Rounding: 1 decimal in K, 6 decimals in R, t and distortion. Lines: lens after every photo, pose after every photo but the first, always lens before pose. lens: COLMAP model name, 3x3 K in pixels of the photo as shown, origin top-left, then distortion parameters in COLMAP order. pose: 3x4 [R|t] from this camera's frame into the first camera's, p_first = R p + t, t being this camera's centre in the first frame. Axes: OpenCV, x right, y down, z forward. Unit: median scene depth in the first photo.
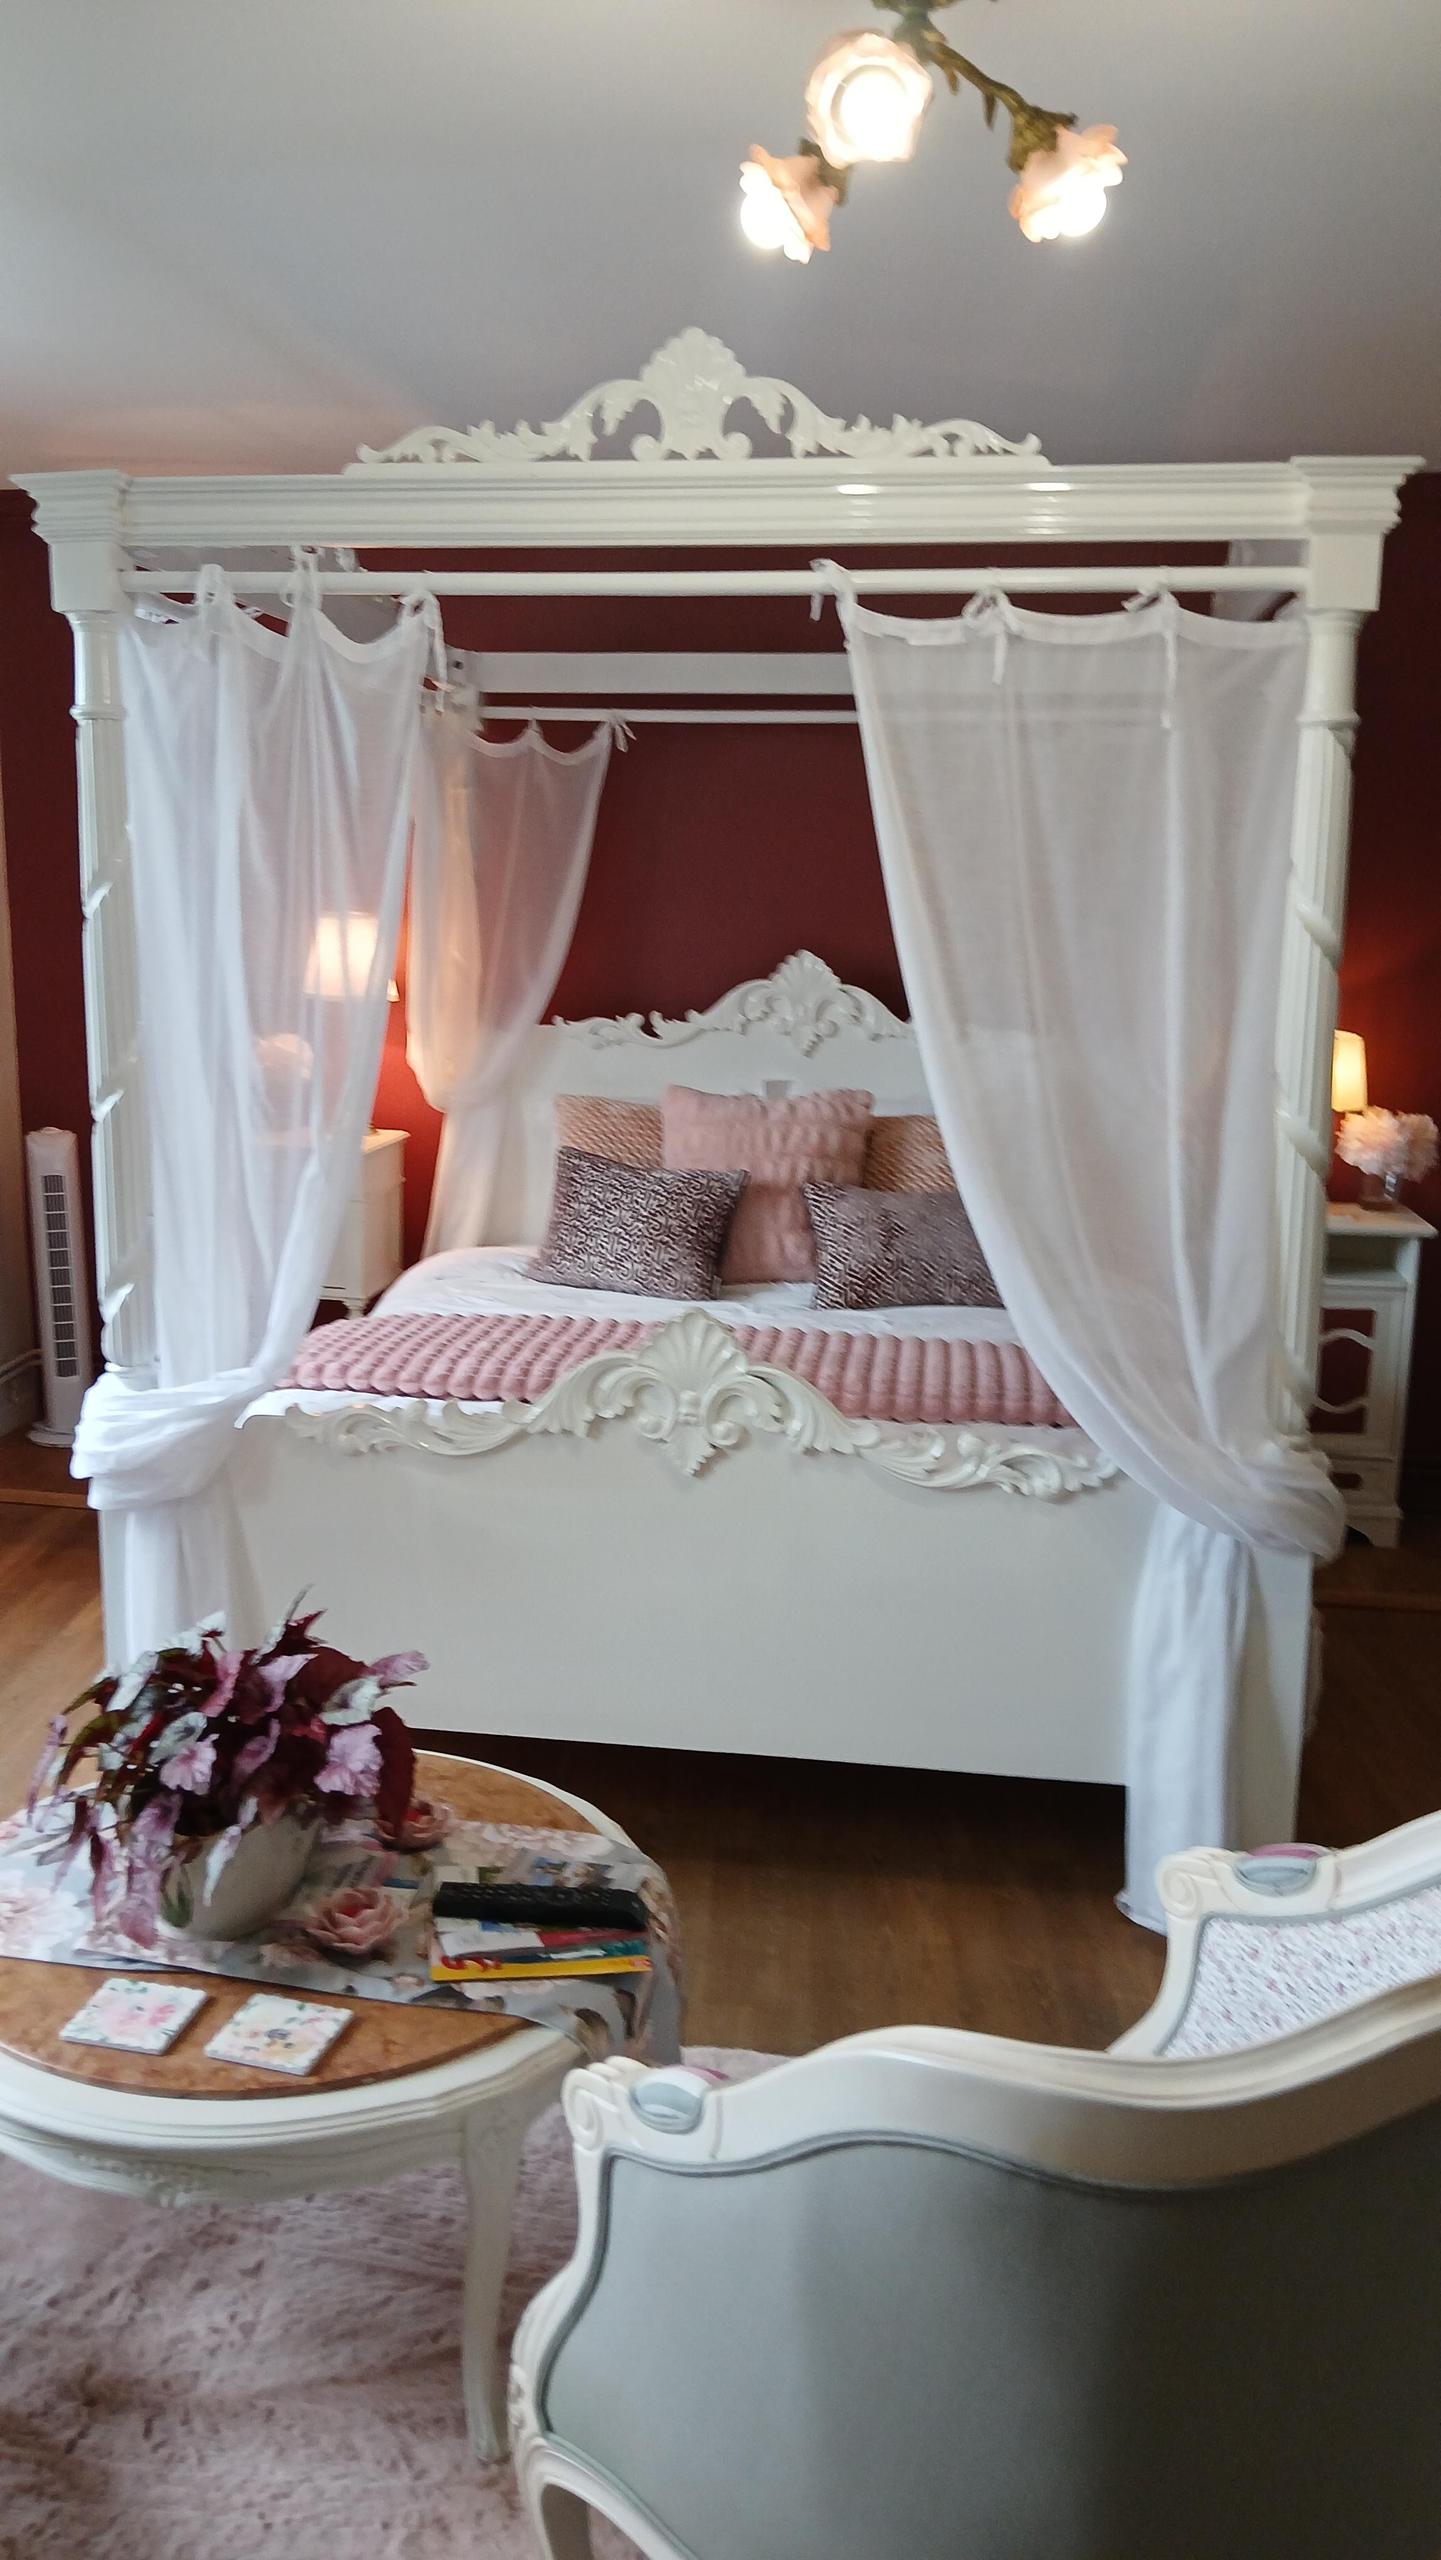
lens RADIAL K [[1993.3, 0, 717.1], [0, 1993.3, 1281.1], [0, 0, 1]] dist [0.036641, -0.081010]
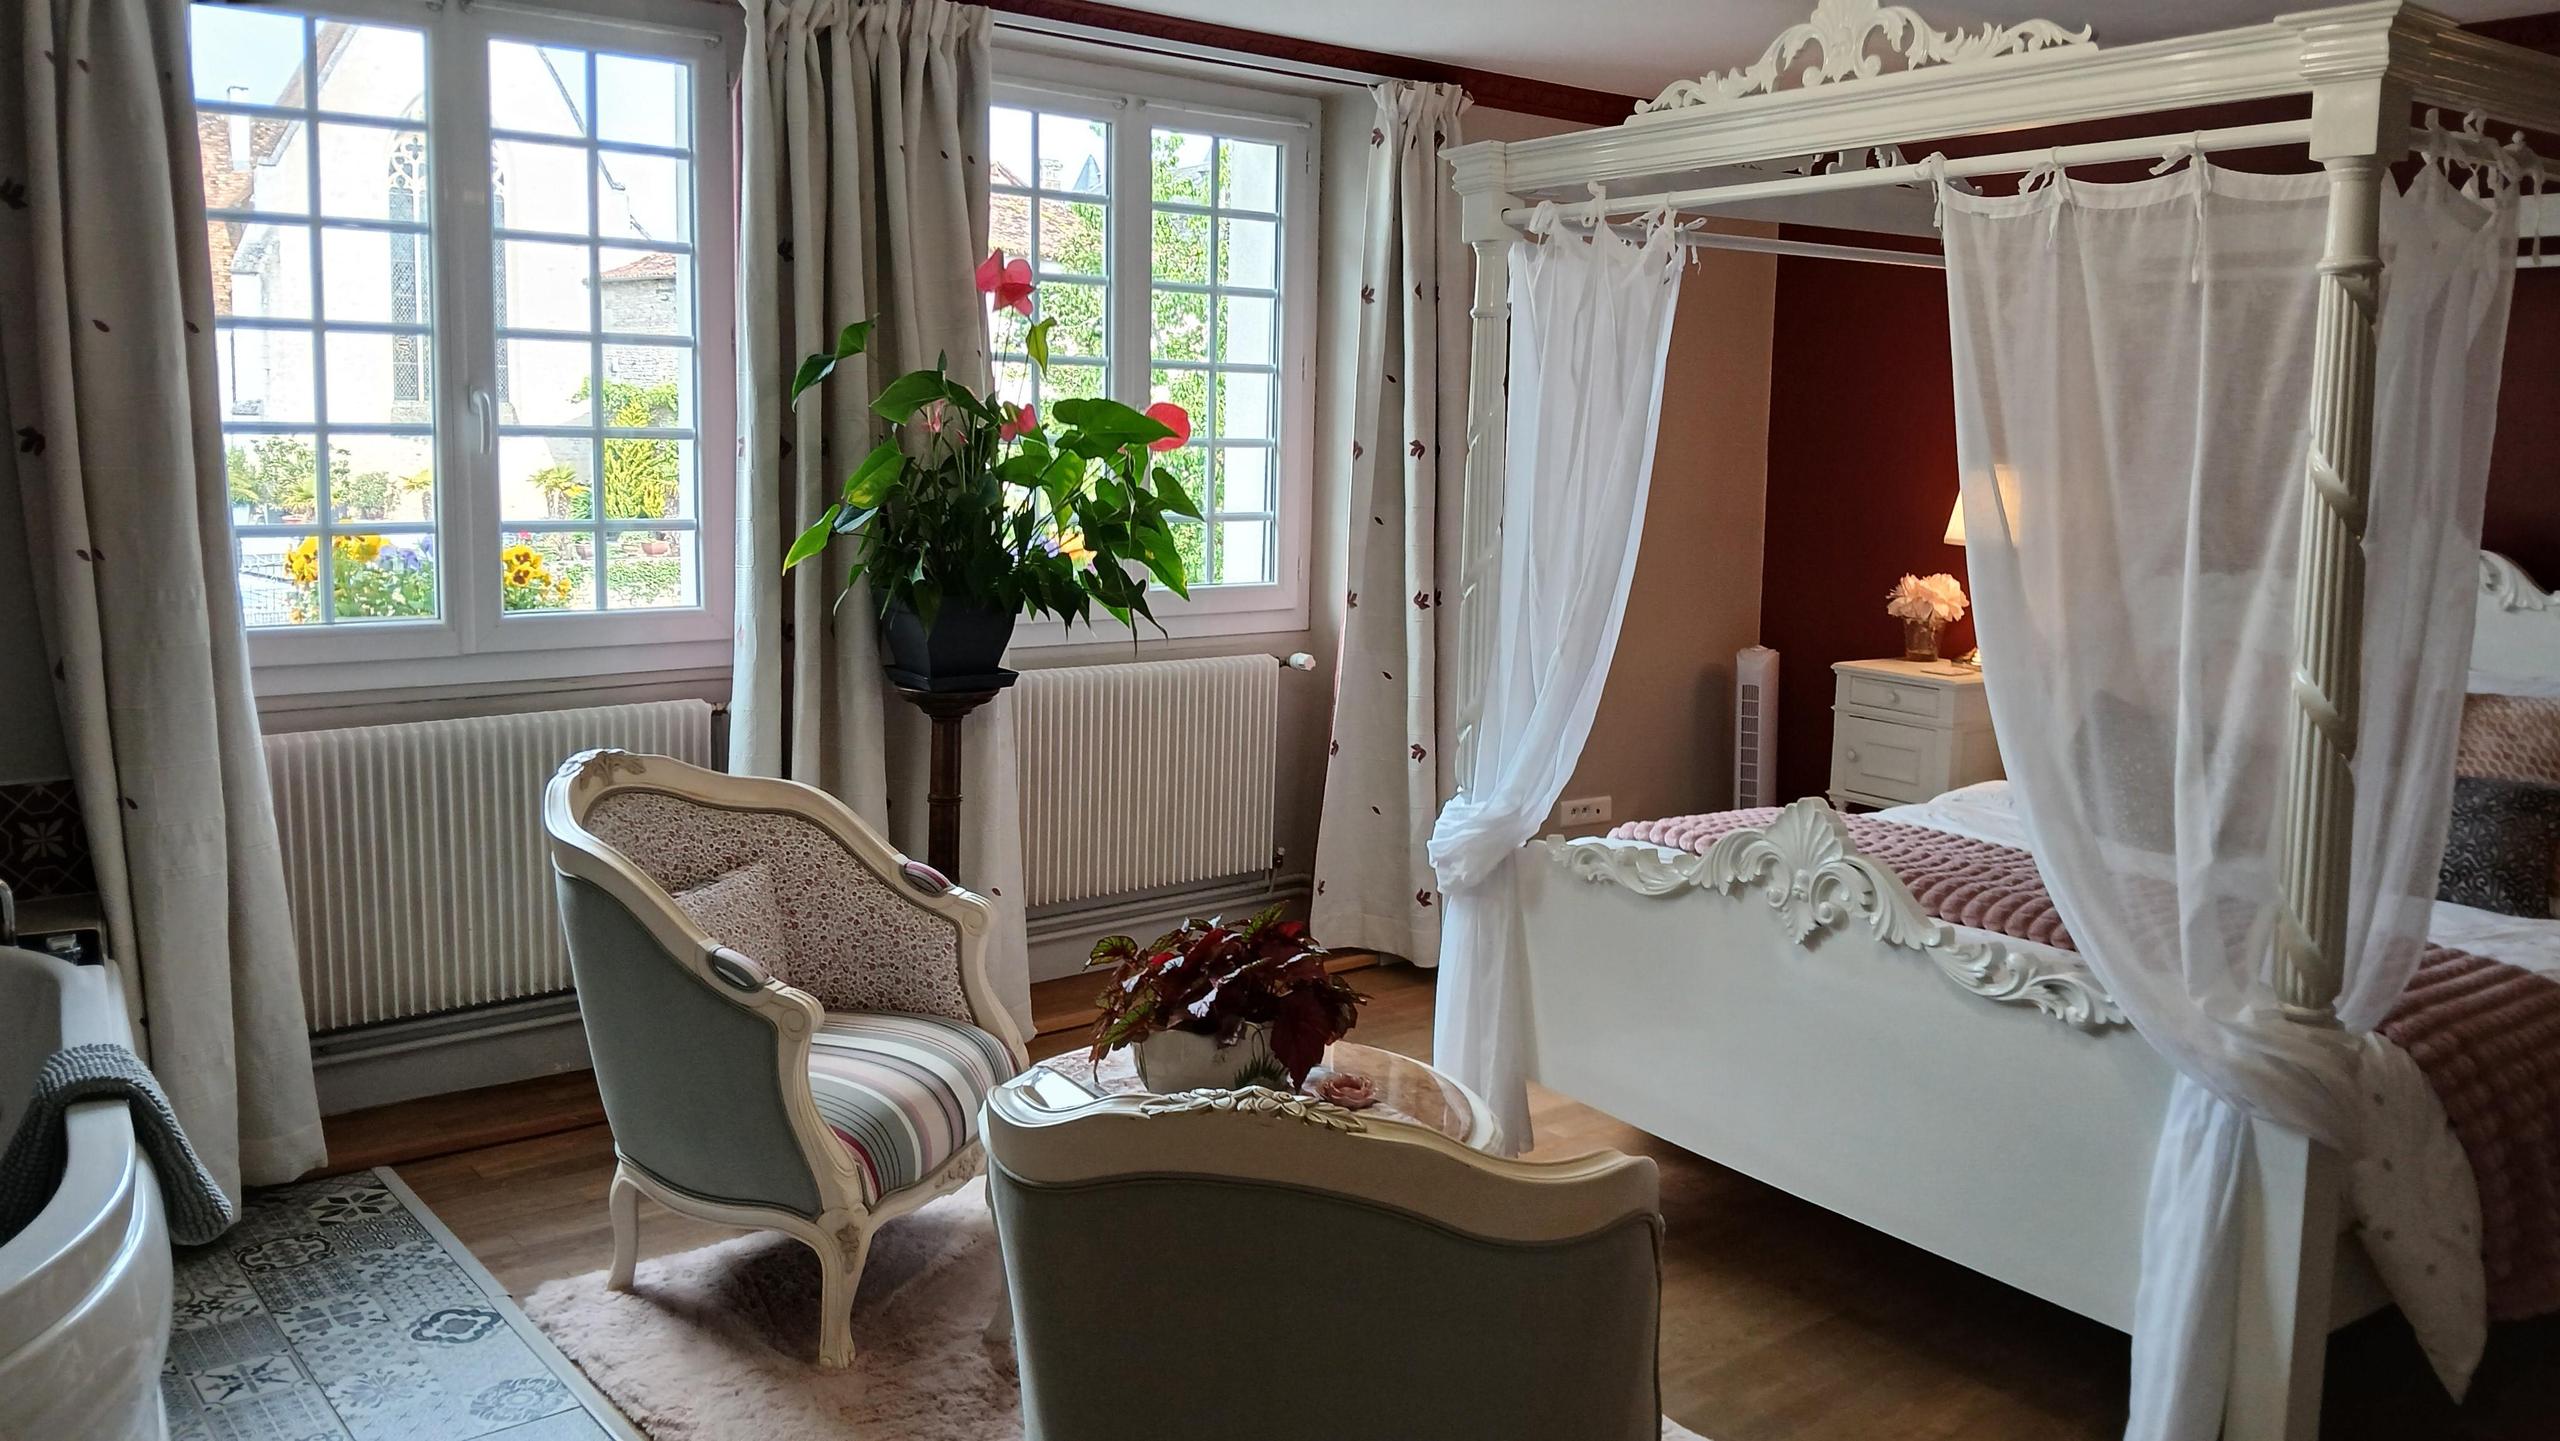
lens RADIAL K [[1993.3, 0, 1268.1], [0, 1993.3, 712.1], [0, 0, 1]] dist [0.036641, -0.081010]
pose [[0.675383, 0.102249, -0.730344, 0.666199], [-0.148639, 0.988891, 0.000993, 0.010669], [0.722332, 0.107887, 0.683079, -0.020972]]
